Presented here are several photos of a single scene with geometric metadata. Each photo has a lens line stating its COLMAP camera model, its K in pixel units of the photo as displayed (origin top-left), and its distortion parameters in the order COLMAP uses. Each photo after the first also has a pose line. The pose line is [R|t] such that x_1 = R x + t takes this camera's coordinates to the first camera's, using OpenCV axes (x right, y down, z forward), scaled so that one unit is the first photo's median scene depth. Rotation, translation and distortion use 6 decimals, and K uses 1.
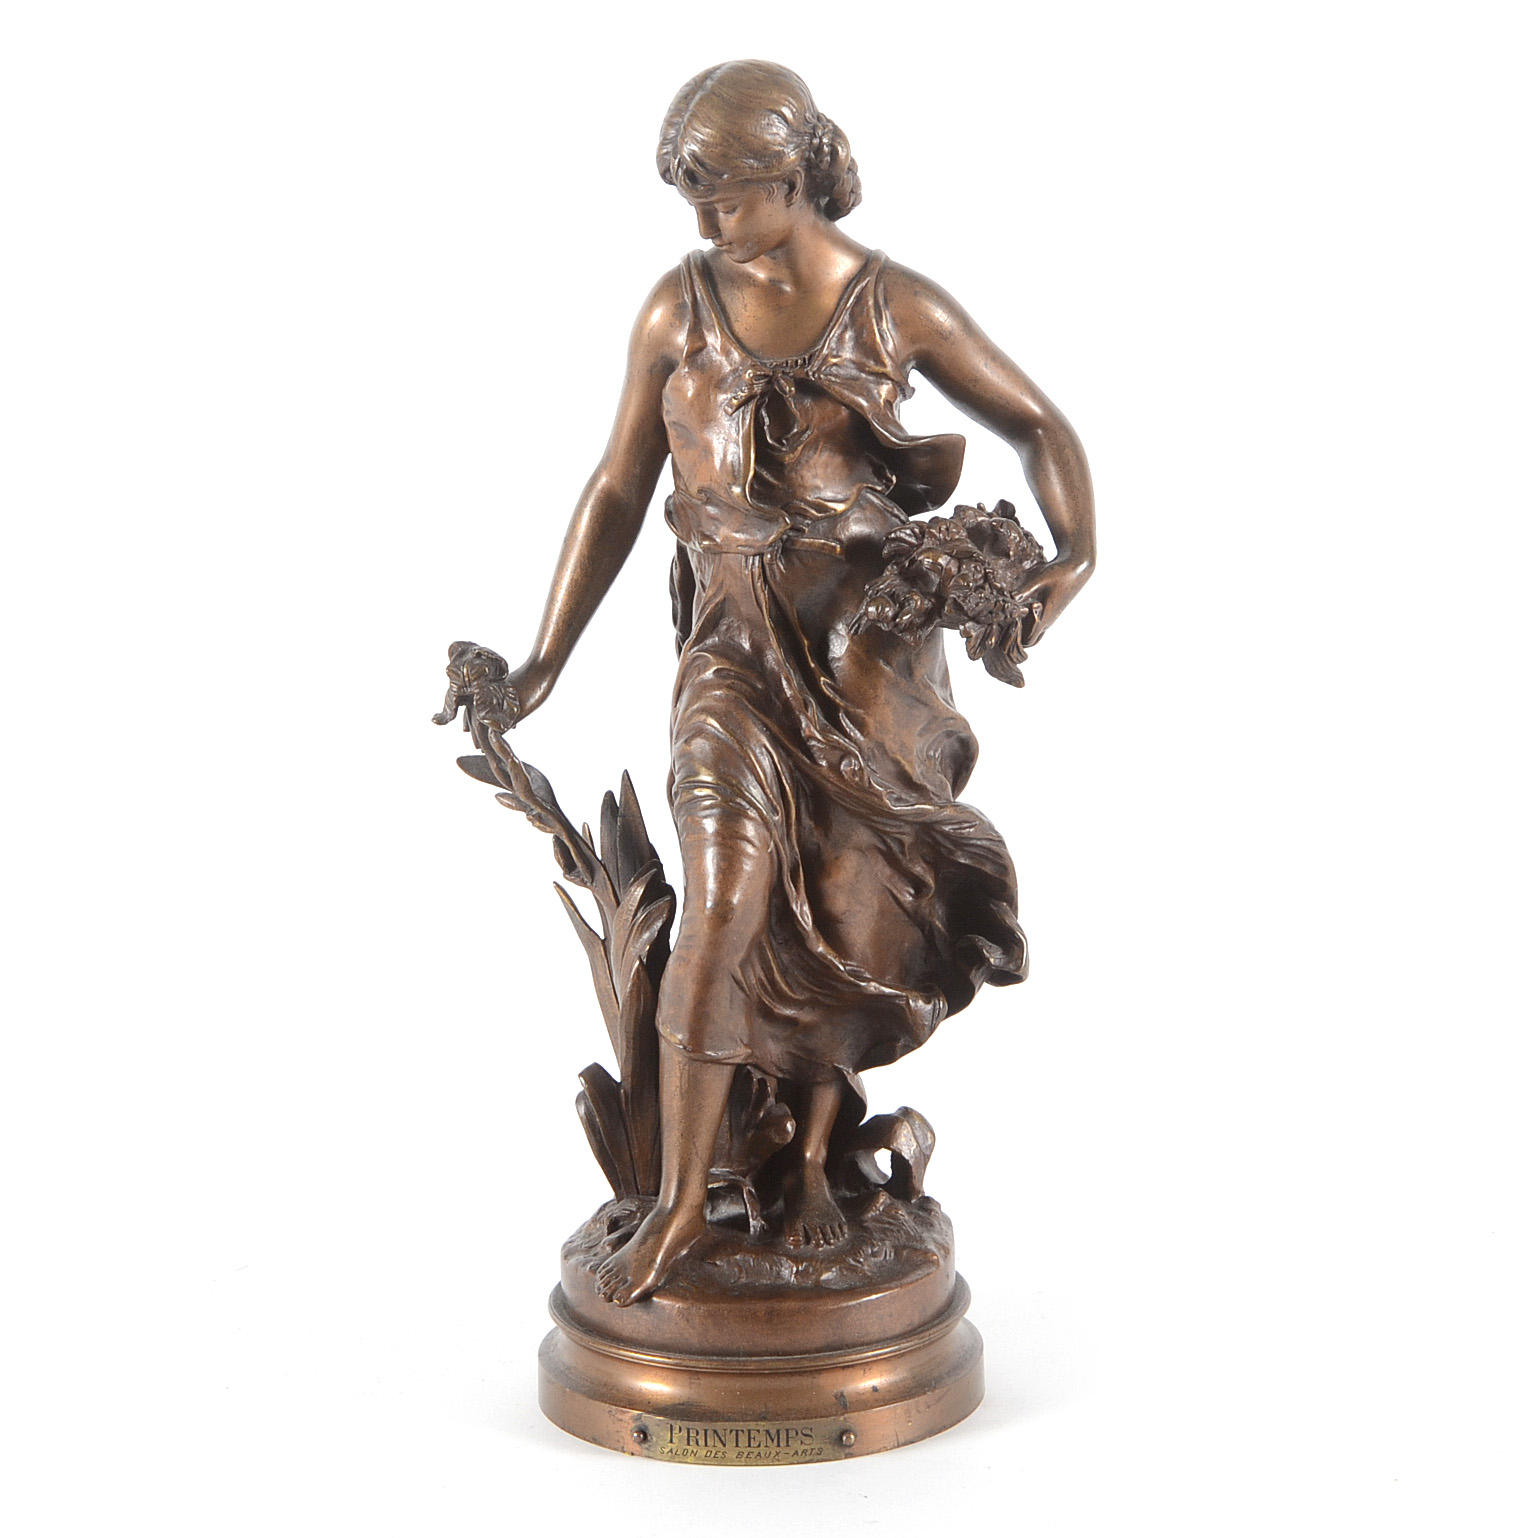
lens RADIAL K [[6637.8, 0, 769.4], [0, 6637.8, 766.0], [0, 0, 1]] dist [0.248018, 0.000000]
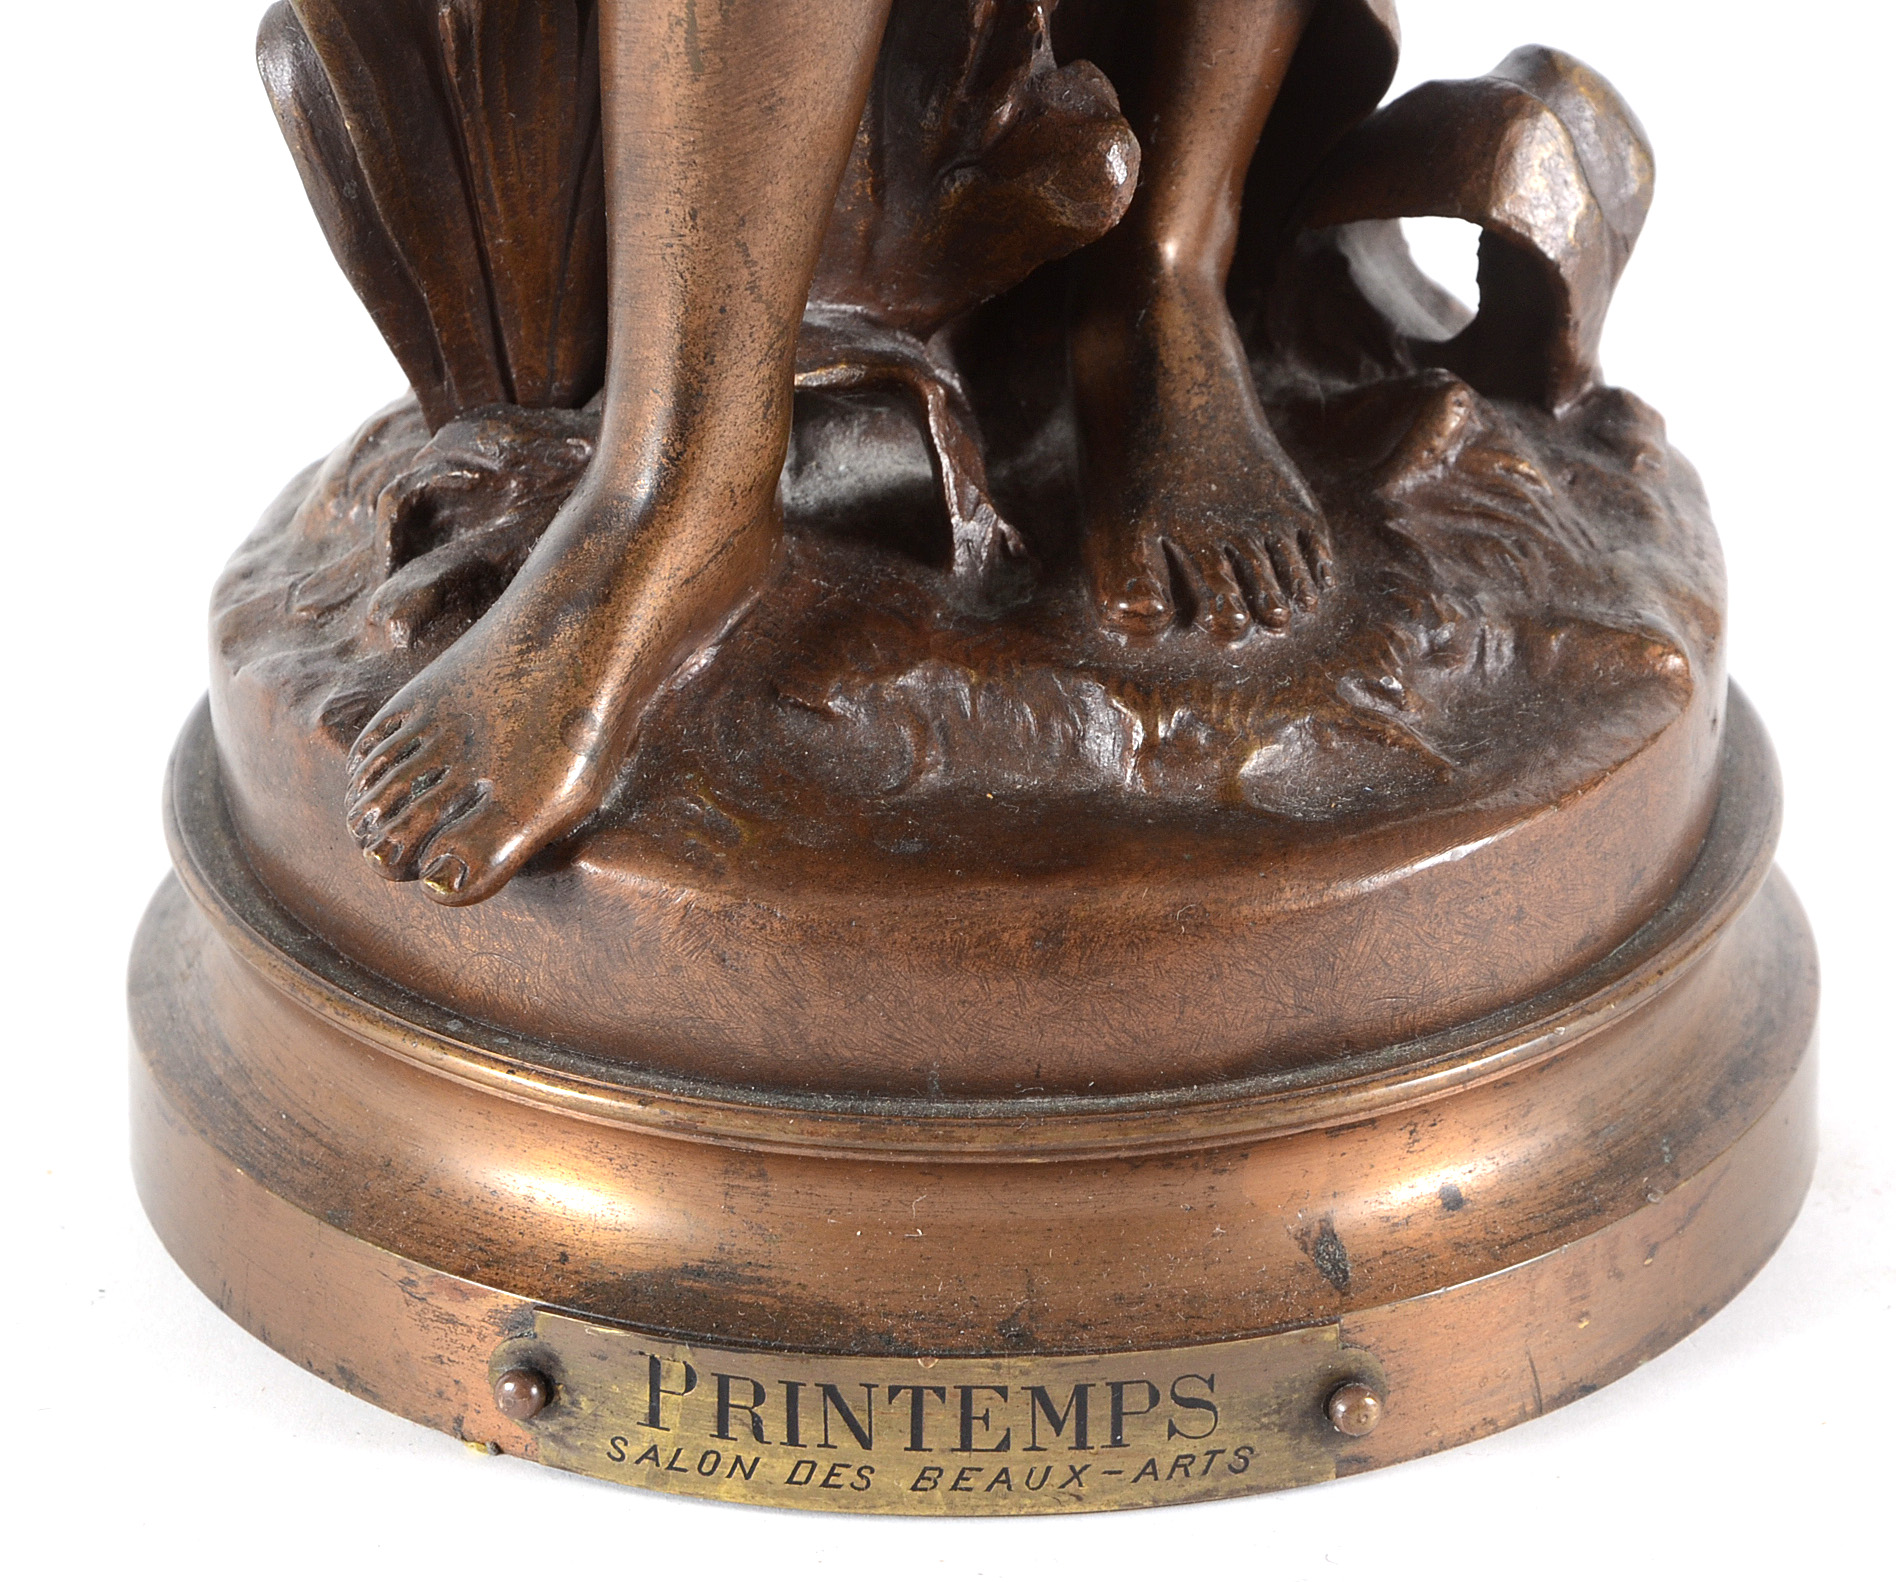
lens RADIAL K [[9479.1, 0, 956.4], [0, 9479.1, 789.6], [0, 0, 1]] dist [0.765027, 0.000000]
pose [[0.999168, -0.002650, 0.040705, -0.017761], [-0.005324, 0.980880, 0.194541, 0.007685], [-0.040442, -0.194595, 0.980050, 0.645727]]
